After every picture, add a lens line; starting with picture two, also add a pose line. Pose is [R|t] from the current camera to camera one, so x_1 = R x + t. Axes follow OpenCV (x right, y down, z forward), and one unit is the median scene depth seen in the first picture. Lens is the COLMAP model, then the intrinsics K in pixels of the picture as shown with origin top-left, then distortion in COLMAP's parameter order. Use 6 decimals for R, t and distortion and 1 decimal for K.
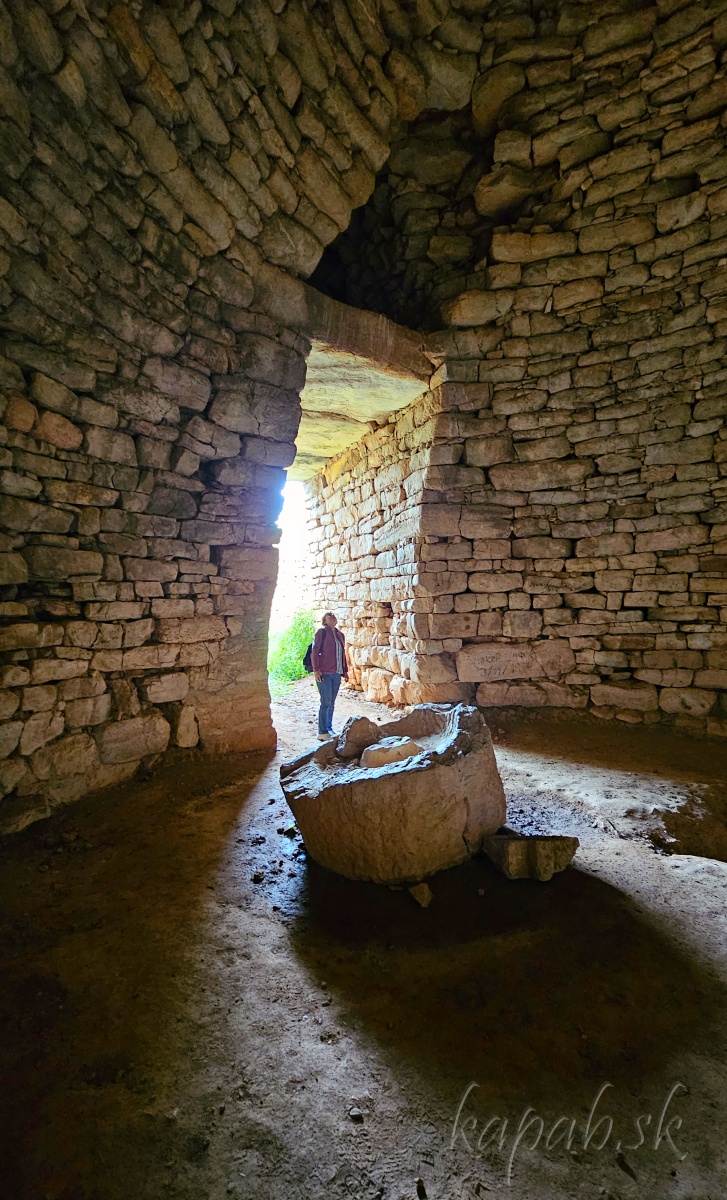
lens RADIAL K [[495.4, 0, 361.4], [0, 495.4, 602.4], [0, 0, 1]] dist [-0.007170, 0.002007]
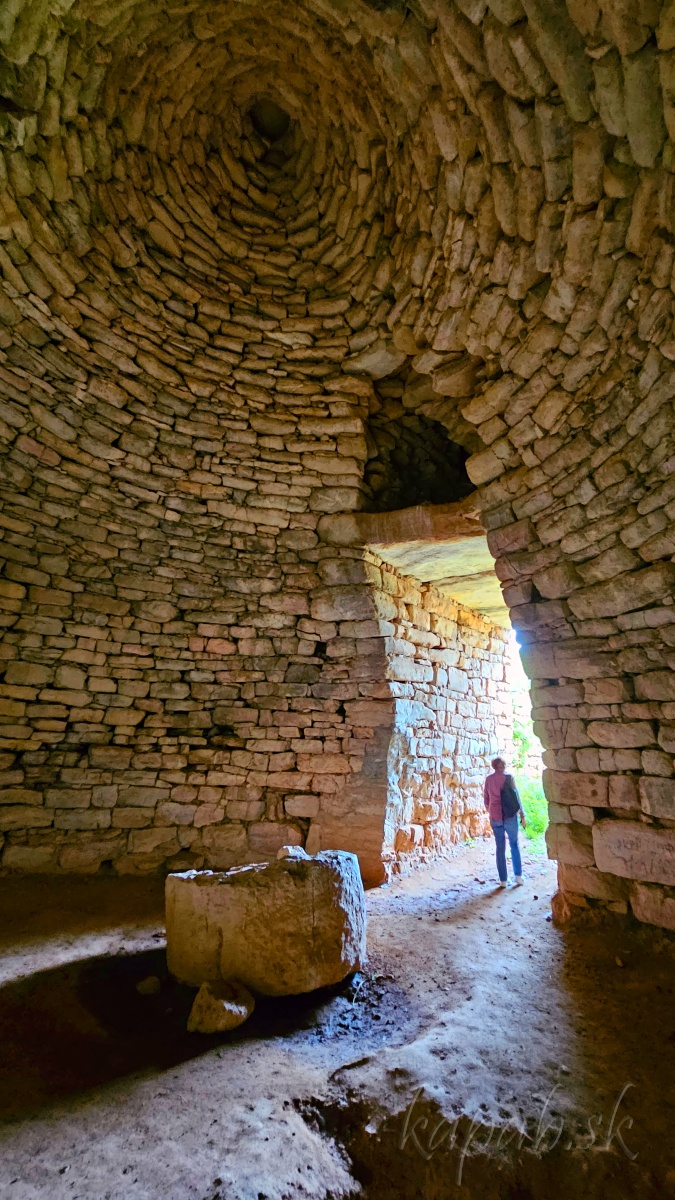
lens RADIAL K [[441.6, 0, 337.8], [0, 441.6, 597.6], [0, 0, 1]] dist [-0.007728, 0.000360]
pose [[0.564183, -0.214718, -0.797241, 0.847698], [-0.043080, 0.956622, -0.288130, -0.038887], [0.824525, 0.196904, 0.530460, 0.328474]]
